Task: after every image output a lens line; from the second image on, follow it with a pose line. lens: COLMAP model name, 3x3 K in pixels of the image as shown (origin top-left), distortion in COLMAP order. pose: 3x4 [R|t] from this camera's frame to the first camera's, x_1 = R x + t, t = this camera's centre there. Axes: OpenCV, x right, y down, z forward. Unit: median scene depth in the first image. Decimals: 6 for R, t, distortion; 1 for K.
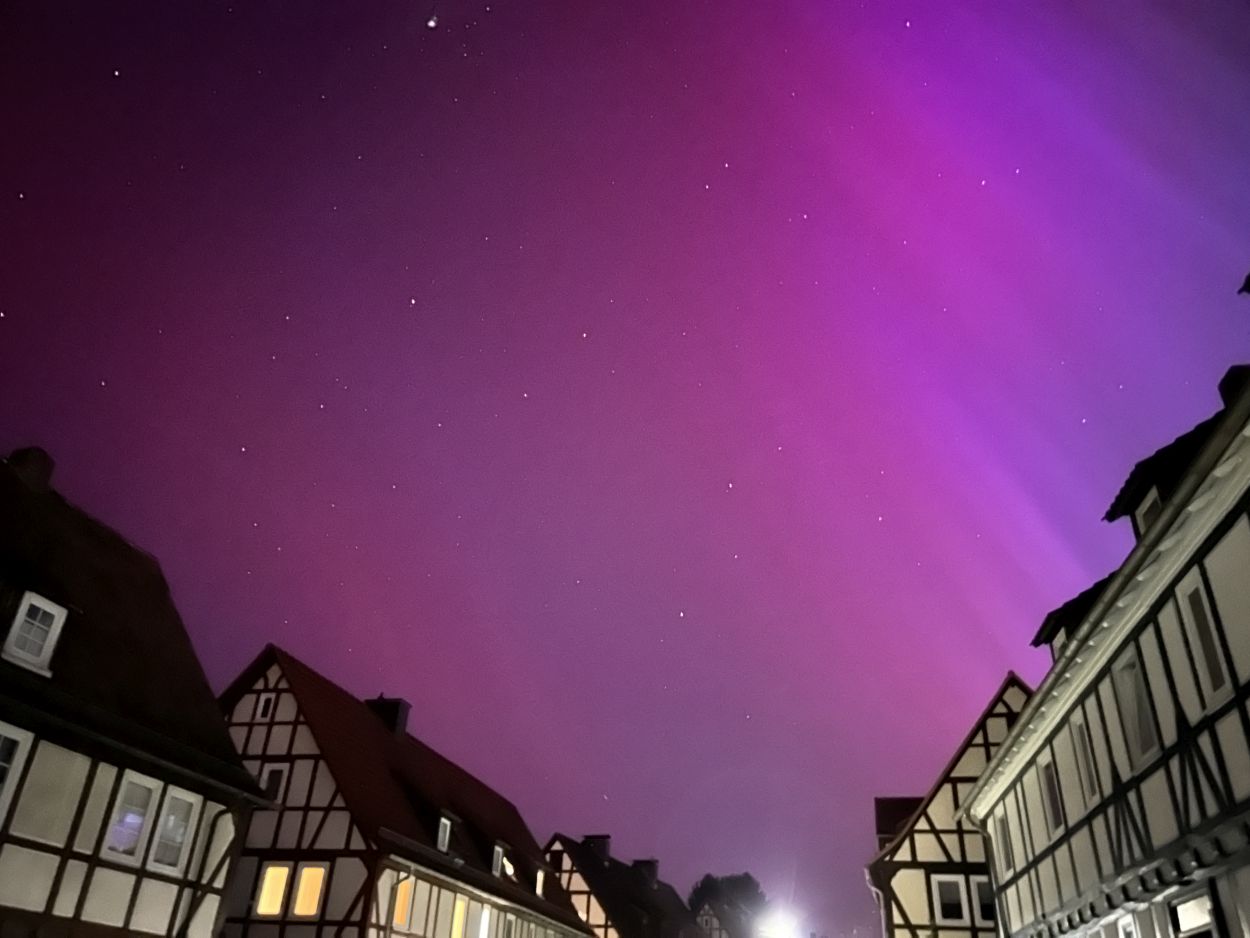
lens RADIAL K [[952.2, 0, 625.3], [0, 952.2, 464.8], [0, 0, 1]] dist [0.019963, -0.012651]
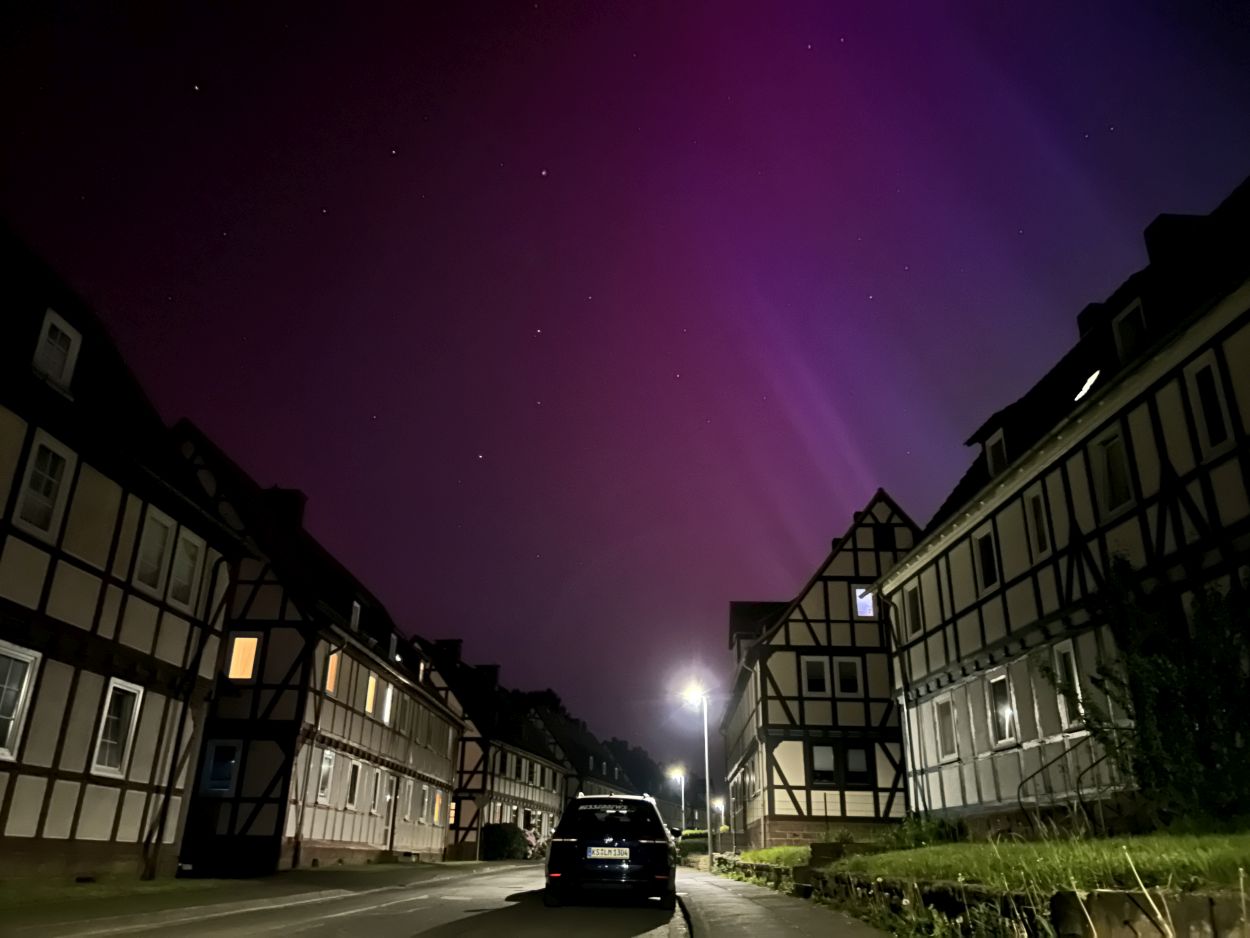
lens RADIAL K [[952.2, 0, 618.7], [0, 952.2, 462.6], [0, 0, 1]] dist [0.019963, -0.012651]
pose [[0.974299, 0.055558, 0.218301, -0.175710], [-0.088682, 0.985450, 0.144998, 0.060098], [-0.207068, -0.160631, 0.965049, -0.023912]]
